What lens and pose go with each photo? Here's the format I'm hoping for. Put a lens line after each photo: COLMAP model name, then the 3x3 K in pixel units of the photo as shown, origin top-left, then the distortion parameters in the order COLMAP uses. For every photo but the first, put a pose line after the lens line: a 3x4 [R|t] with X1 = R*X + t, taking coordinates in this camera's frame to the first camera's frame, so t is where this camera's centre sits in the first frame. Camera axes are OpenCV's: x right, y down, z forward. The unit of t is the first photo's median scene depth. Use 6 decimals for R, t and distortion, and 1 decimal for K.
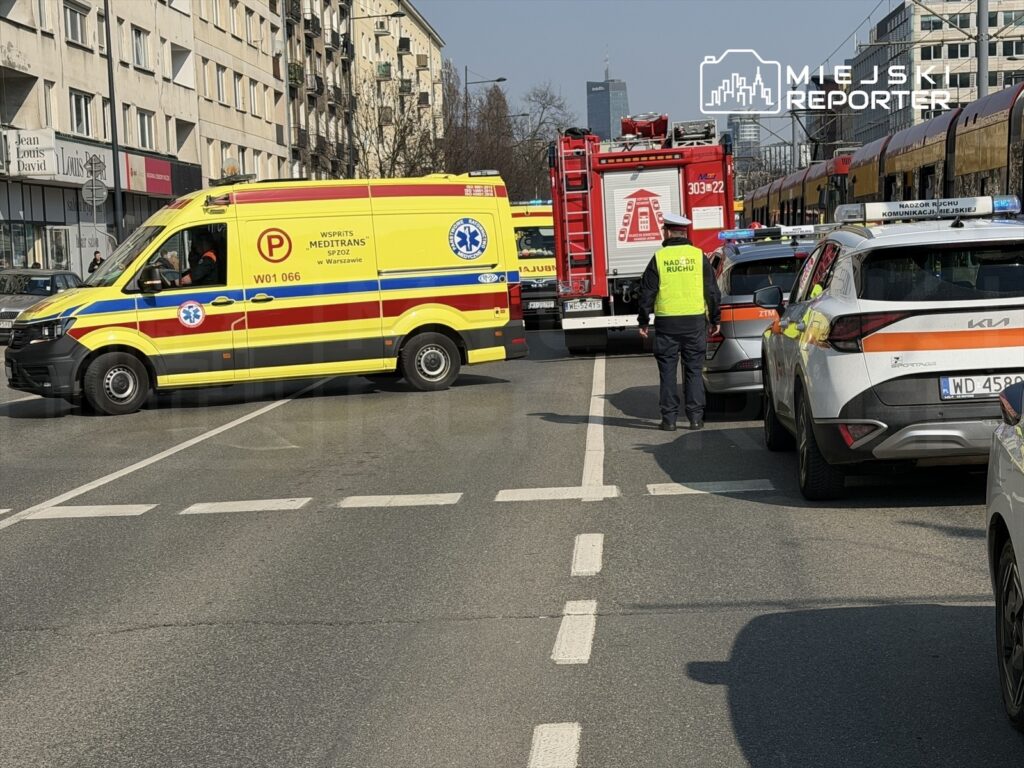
lens RADIAL K [[1947.3, 0, 512.0], [0, 1947.3, 384.0], [0, 0, 1]] dist [0.003045, 3.144177]
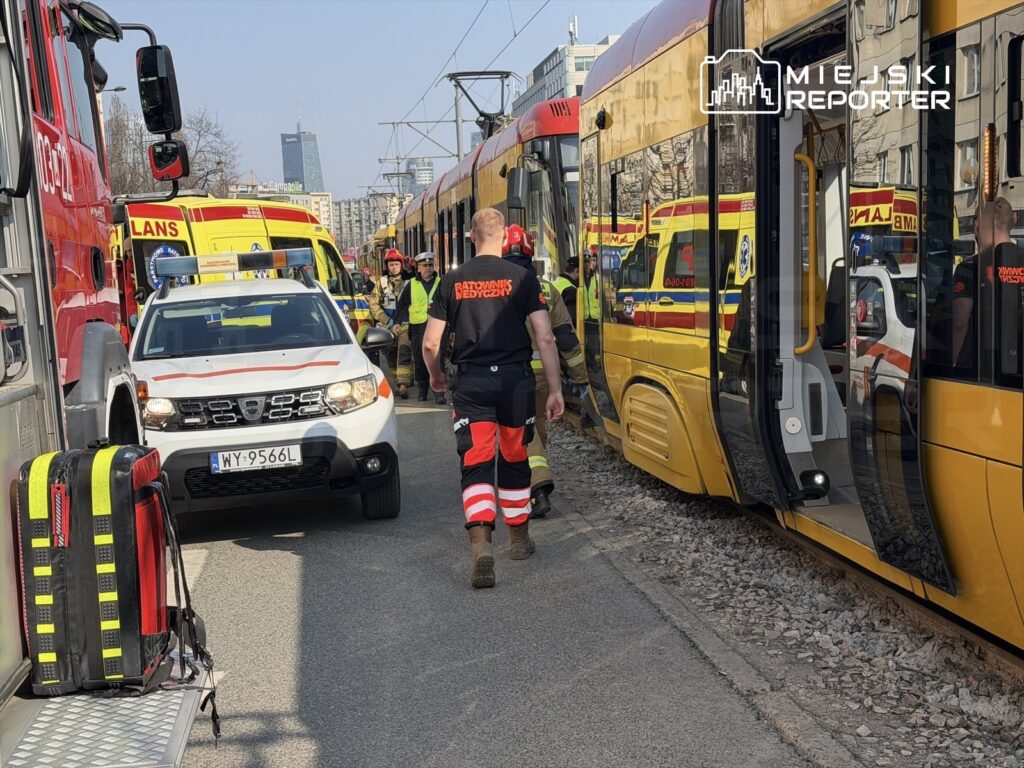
lens RADIAL K [[1594.4, 0, 512.0], [0, 1594.4, 384.0], [0, 0, 1]] dist [0.115878, 0.112957]
pose [[0.985189, -0.028261, 0.169127, 0.030257], [0.028864, 0.999583, -0.001103, -0.015519], [-0.169026, 0.005969, 0.985594, 0.204601]]
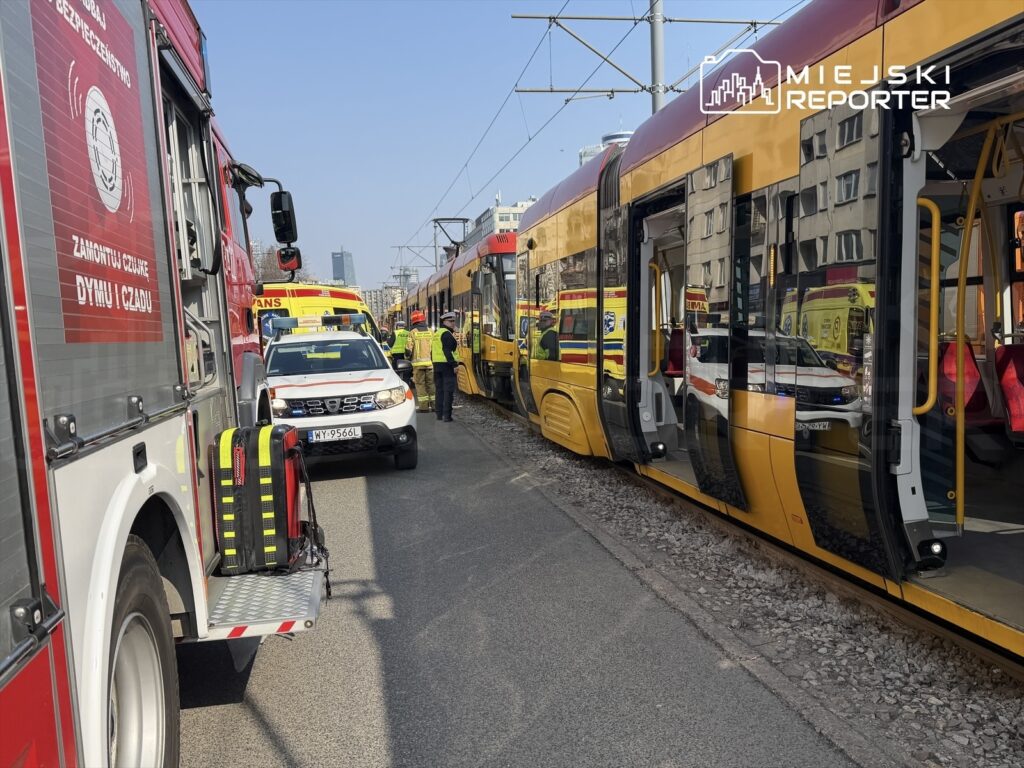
lens RADIAL K [[884.4, 0, 526.6], [0, 884.4, 390.1], [0, 0, 1]] dist [0.129757, -0.004670]
pose [[0.970214, -0.018978, 0.241507, 0.028799], [0.020726, 0.999774, -0.004701, -0.015366], [-0.241363, 0.009567, 0.970388, 0.206813]]
